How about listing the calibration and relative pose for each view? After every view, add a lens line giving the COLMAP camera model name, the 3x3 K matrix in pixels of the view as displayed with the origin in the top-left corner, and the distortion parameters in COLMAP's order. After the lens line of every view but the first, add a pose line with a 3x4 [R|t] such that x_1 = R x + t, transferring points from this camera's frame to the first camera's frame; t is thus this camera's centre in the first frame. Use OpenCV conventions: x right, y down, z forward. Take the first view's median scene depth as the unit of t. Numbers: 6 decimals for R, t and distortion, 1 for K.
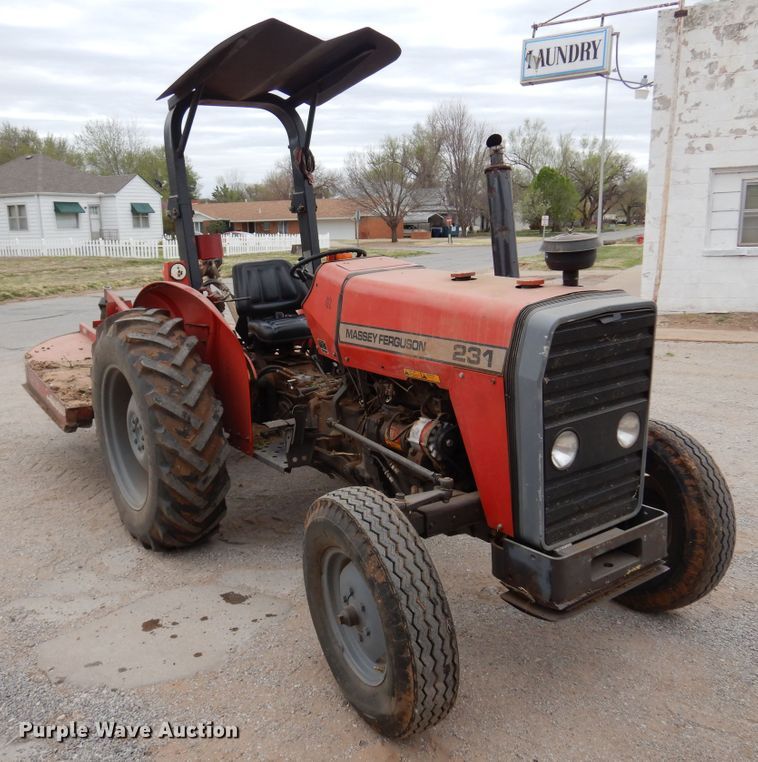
lens RADIAL K [[752.5, 0, 346.7], [0, 752.5, 399.5], [0, 0, 1]] dist [0.012833, -0.009295]
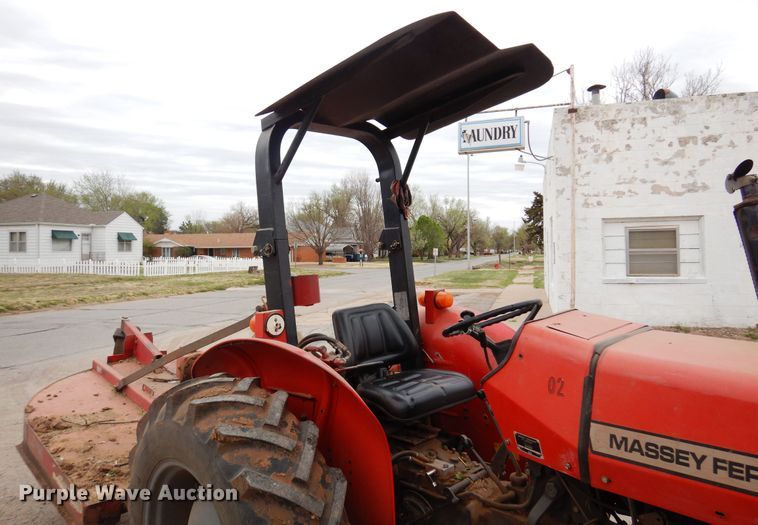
lens RADIAL K [[543.5, 0, 376.9], [0, 543.5, 244.6], [0, 0, 1]] dist [0.011506, -0.000867]
pose [[0.983044, 0.019898, 0.182285, -0.191703], [0.024244, 0.971264, -0.236767, -0.098845], [-0.181758, 0.237172, 0.954313, 0.376200]]
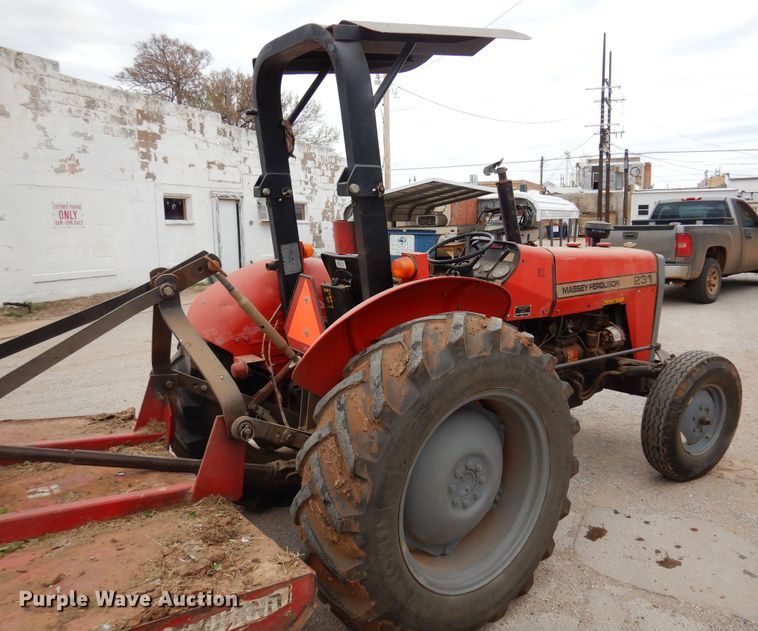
lens RADIAL K [[618.1, 0, 430.0], [0, 618.1, 313.9], [0, 0, 1]] dist [0.009321, -0.002811]
pose [[-0.135940, -0.109717, 0.984623, -0.723993], [0.232099, 0.962664, 0.139315, -0.176089], [-0.963146, 0.247469, -0.105399, 0.917466]]
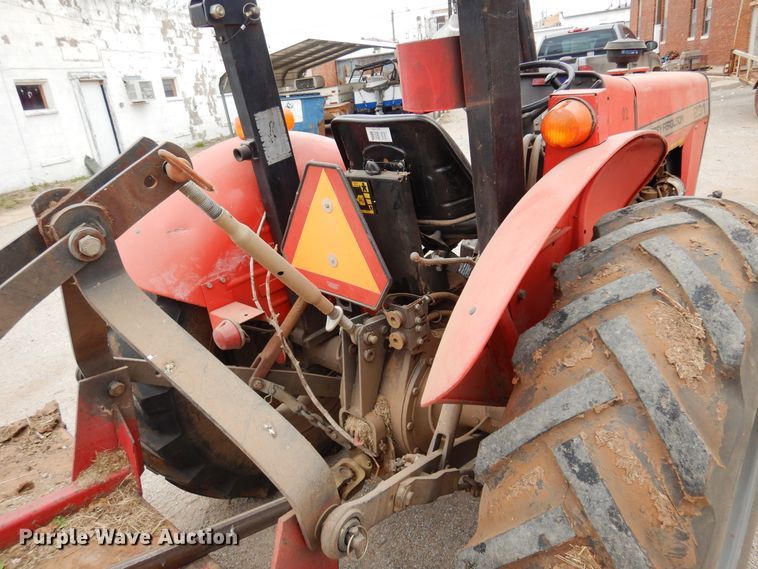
lens RADIAL K [[540.8, 0, 377.7], [0, 540.8, 288.1], [0, 0, 1]] dist [0.012120, -0.003322]
pose [[-0.286338, -0.282794, 0.915444, -0.421135], [0.324307, 0.870447, 0.370333, -0.195748], [-0.901574, 0.402926, -0.157530, 1.005100]]
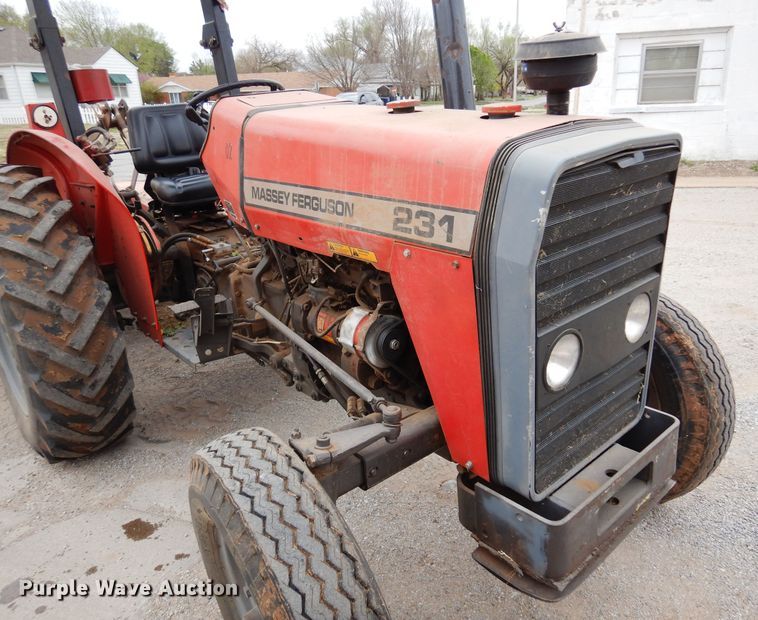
lens RADIAL K [[592.6, 0, 413.0], [0, 592.6, 311.4], [0, 0, 1]] dist [0.013902, -0.000249]
pose [[0.987114, -0.057622, 0.149282, 0.042025], [0.039543, 0.991821, 0.121359, -0.024515], [-0.155054, -0.113892, 0.981319, 0.262365]]
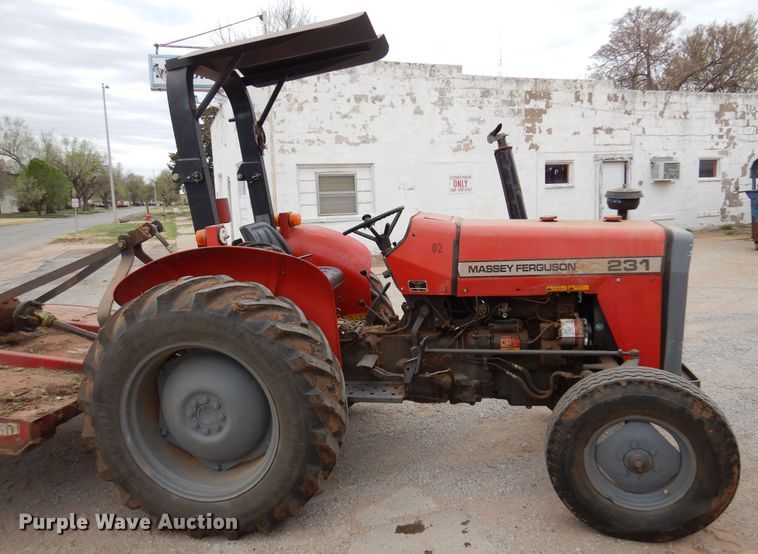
lens RADIAL K [[573.2, 0, 402.9], [0, 573.2, 275.5], [0, 0, 1]] dist [0.033409, -0.007272]
pose [[0.665186, -0.097354, 0.740304, -0.527819], [0.179095, 0.983324, -0.031610, -0.046914], [-0.724881, 0.153611, 0.671529, 0.298393]]
